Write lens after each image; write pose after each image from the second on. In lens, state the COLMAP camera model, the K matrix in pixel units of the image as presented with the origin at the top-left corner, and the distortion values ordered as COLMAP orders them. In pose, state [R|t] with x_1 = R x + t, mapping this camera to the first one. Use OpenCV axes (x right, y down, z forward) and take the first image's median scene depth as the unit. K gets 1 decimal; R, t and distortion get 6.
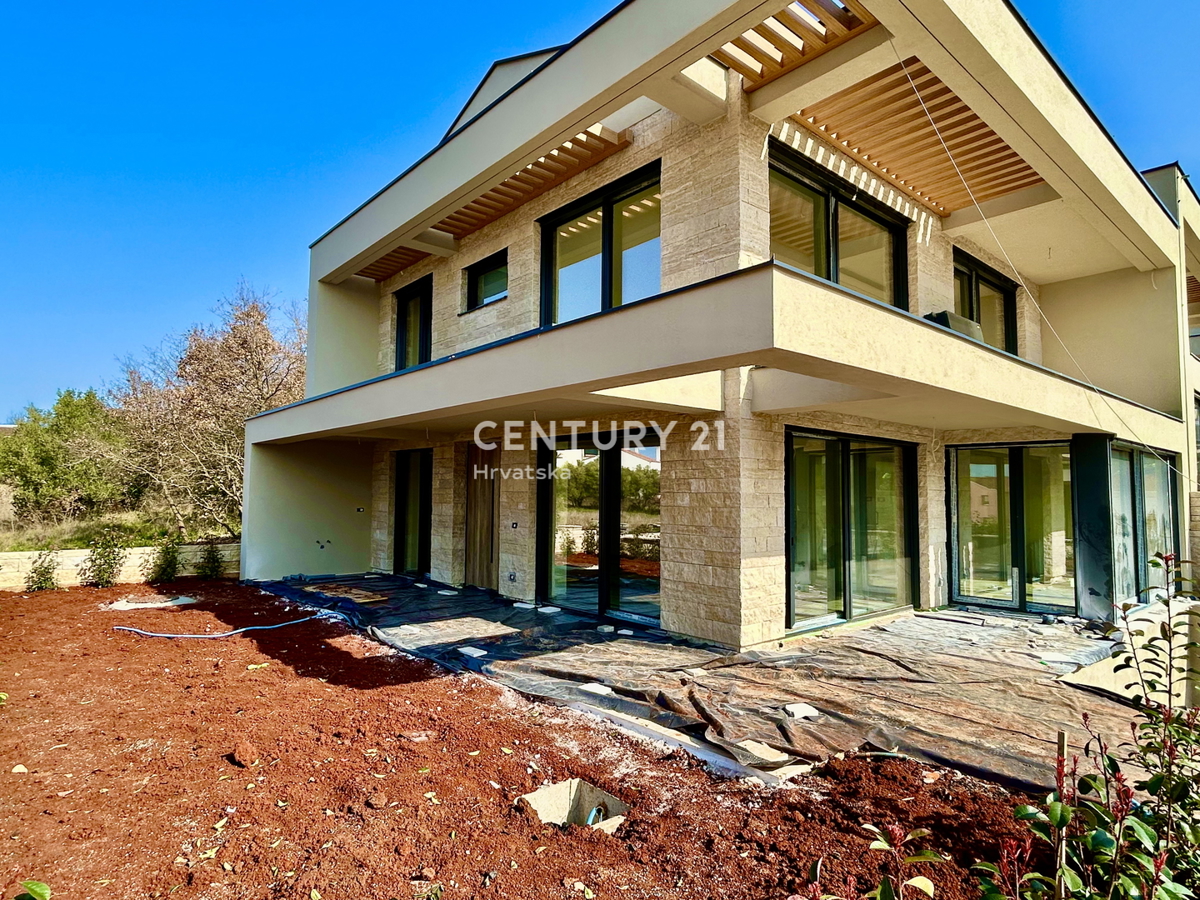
lens RADIAL K [[682.6, 0, 600.0], [0, 682.6, 450.0], [0, 0, 1]] dist [-0.006096, 0.001611]
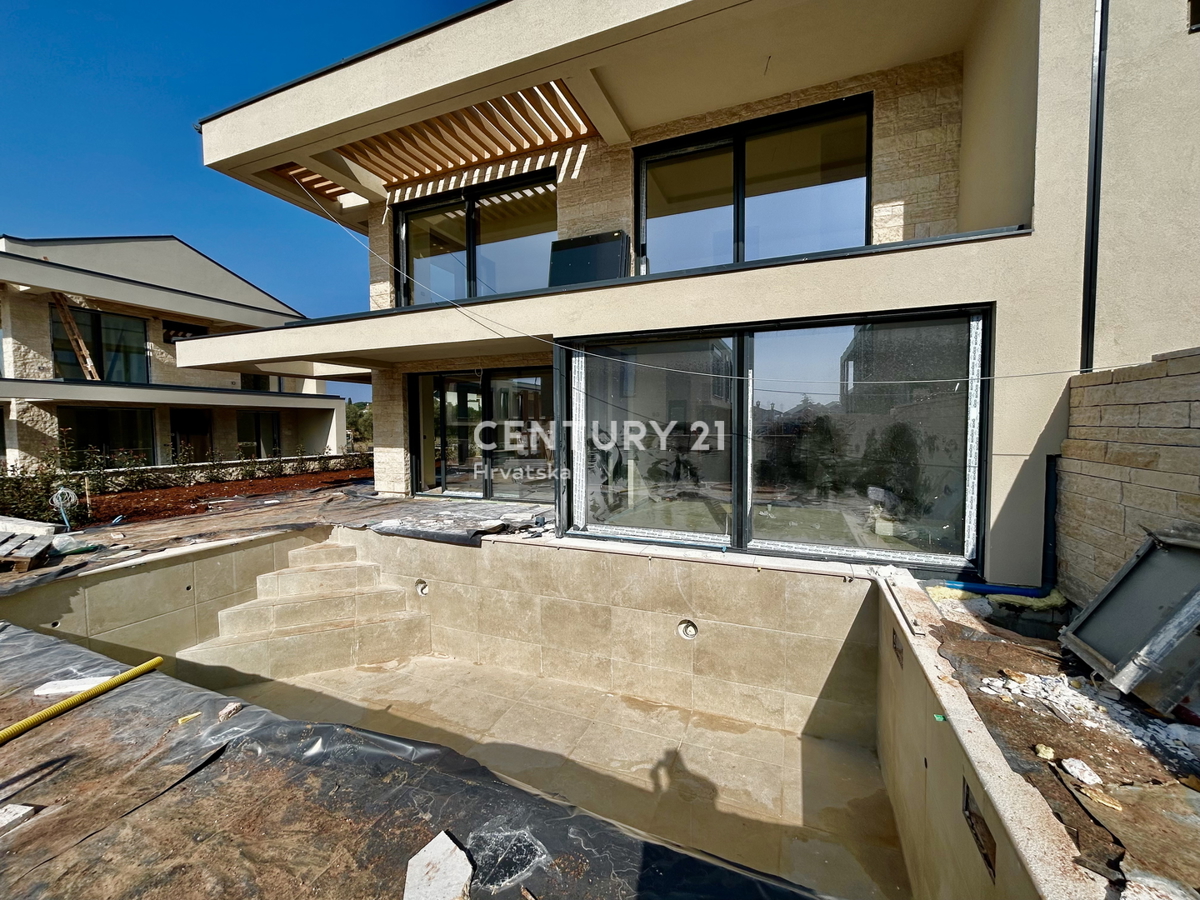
lens RADIAL K [[485.7, 0, 599.5], [0, 485.7, 449.2], [0, 0, 1]] dist [-0.000844, 0.000495]
pose [[0.447815, 0.030085, -0.893620, 1.210797], [0.067102, 0.995485, 0.067141, 0.079784], [0.891605, -0.090030, 0.443775, 0.662125]]
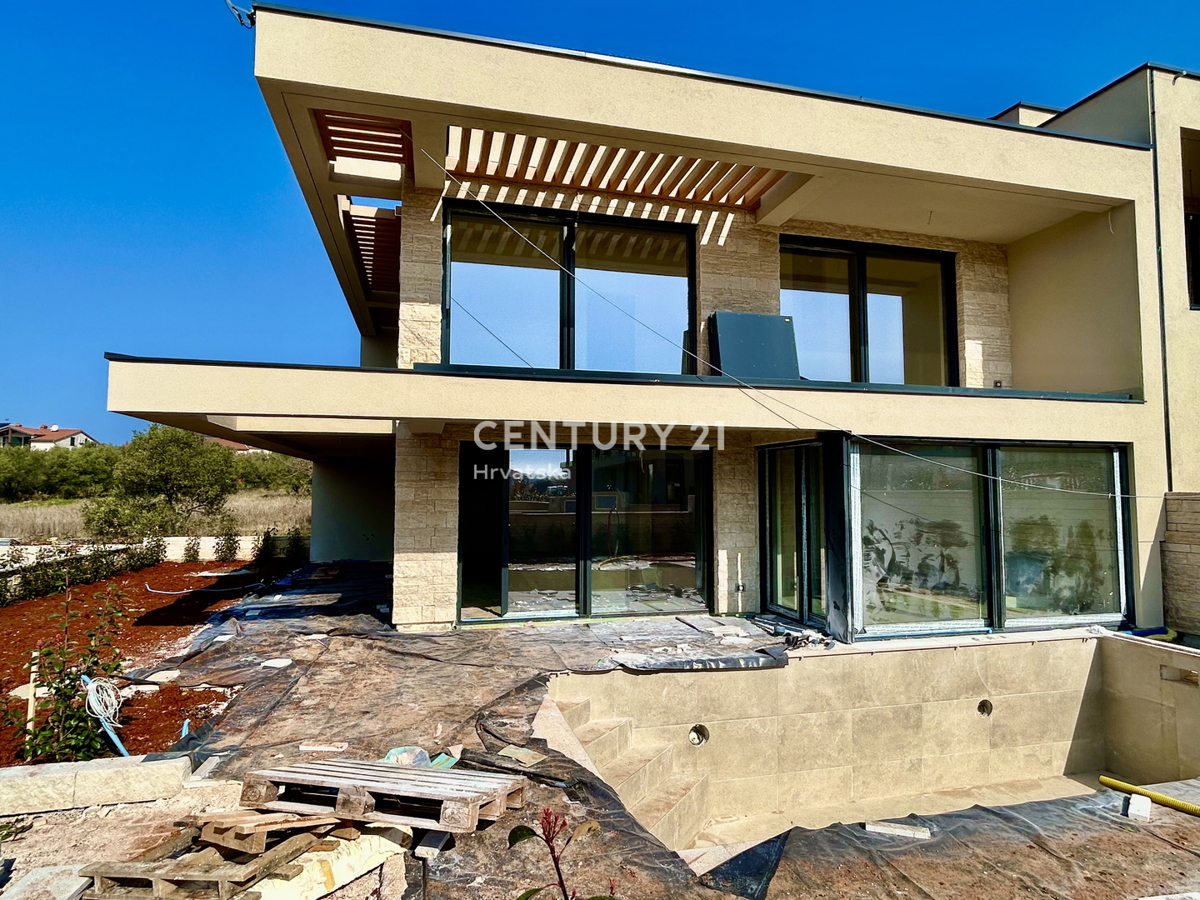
lens RADIAL K [[682.6, 0, 600.0], [0, 682.6, 450.0], [0, 0, 1]] dist [-0.006096, 0.001611]
pose [[0.894505, -0.035157, -0.445673, 0.759428], [0.035922, 0.999332, -0.006734, -0.004006], [0.445612, -0.009986, 0.895170, 0.040706]]
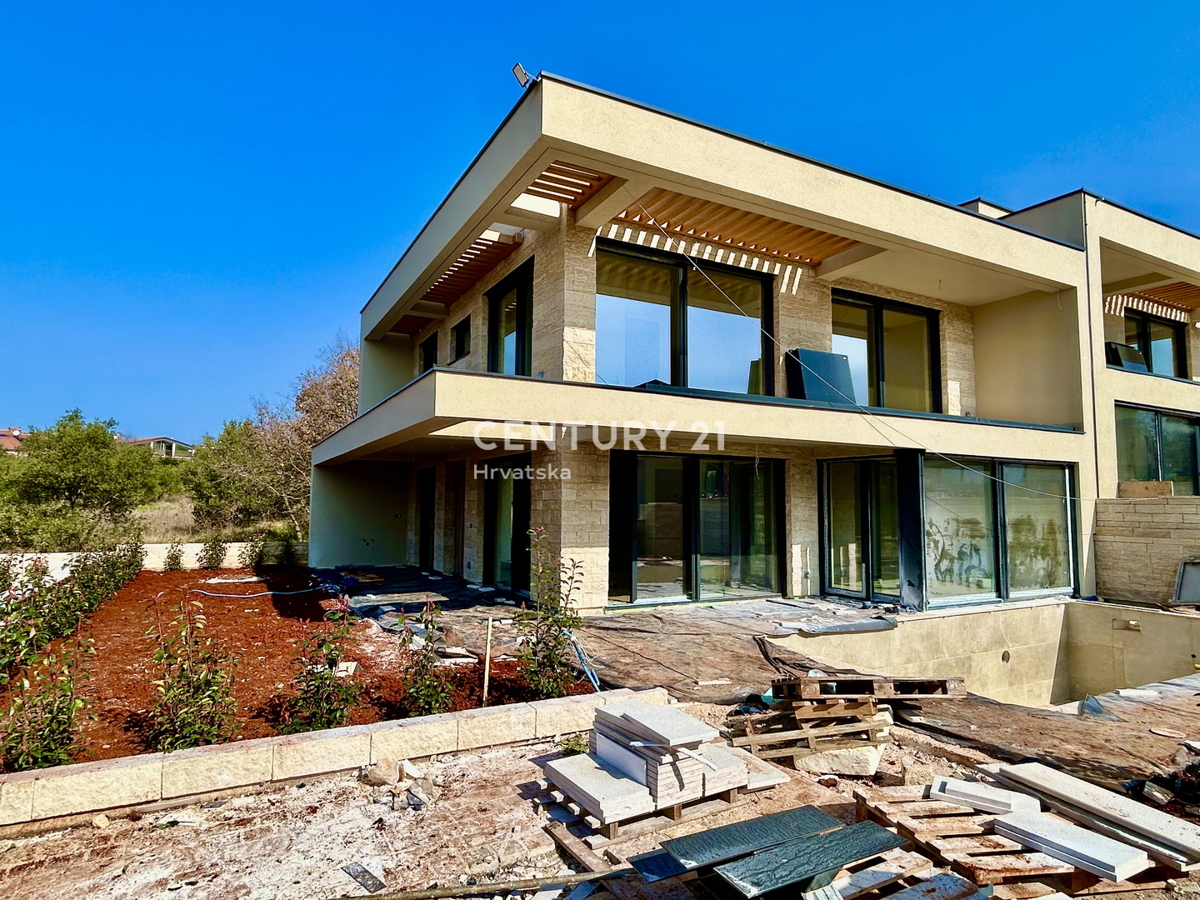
lens RADIAL K [[697.4, 0, 604.9], [0, 697.4, 449.8], [0, 0, 1]] dist [0.005586, -0.017509]
pose [[0.977093, -0.019176, -0.211946, 0.415259], [0.015928, 0.999728, -0.017020, -0.009686], [0.212214, 0.013254, 0.977133, -0.264200]]
